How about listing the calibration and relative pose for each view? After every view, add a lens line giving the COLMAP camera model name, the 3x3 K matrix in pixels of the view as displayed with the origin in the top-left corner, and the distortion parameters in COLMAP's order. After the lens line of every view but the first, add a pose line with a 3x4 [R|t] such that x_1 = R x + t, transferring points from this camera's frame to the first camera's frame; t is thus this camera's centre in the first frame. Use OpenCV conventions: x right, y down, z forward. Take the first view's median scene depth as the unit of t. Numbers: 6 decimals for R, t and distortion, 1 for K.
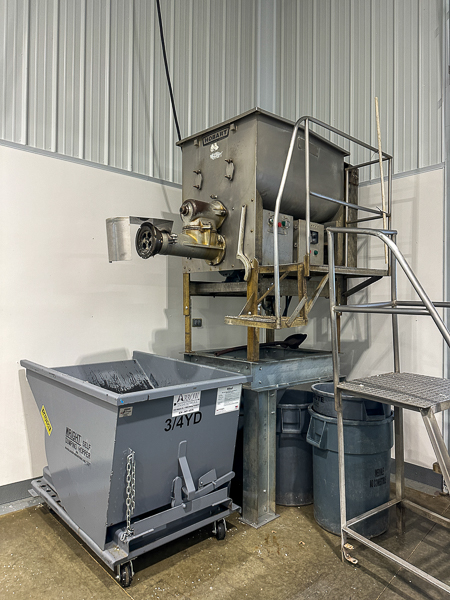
lens RADIAL K [[420.3, 0, 225.2], [0, 420.3, 298.9], [0, 0, 1]] dist [0.002070, -0.005292]
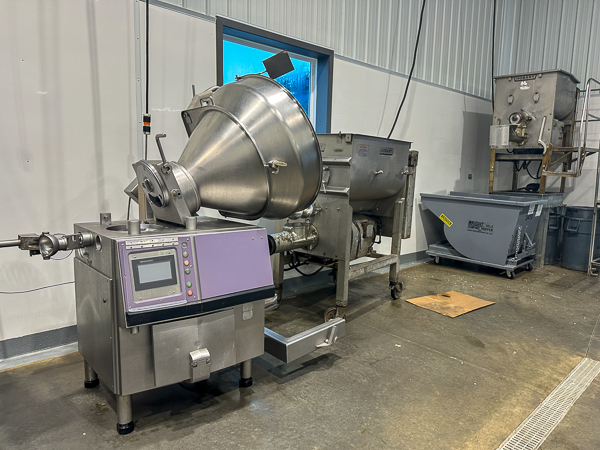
lens RADIAL K [[420.3, 0, 299.4], [0, 420.3, 224.4], [0, 0, 1]] dist [0.002070, -0.005292]
pose [[0.999603, 0.005271, 0.027691, -1.116167], [-0.009262, 0.989236, 0.146037, 0.007748], [-0.026623, -0.146235, 0.988892, -0.983235]]
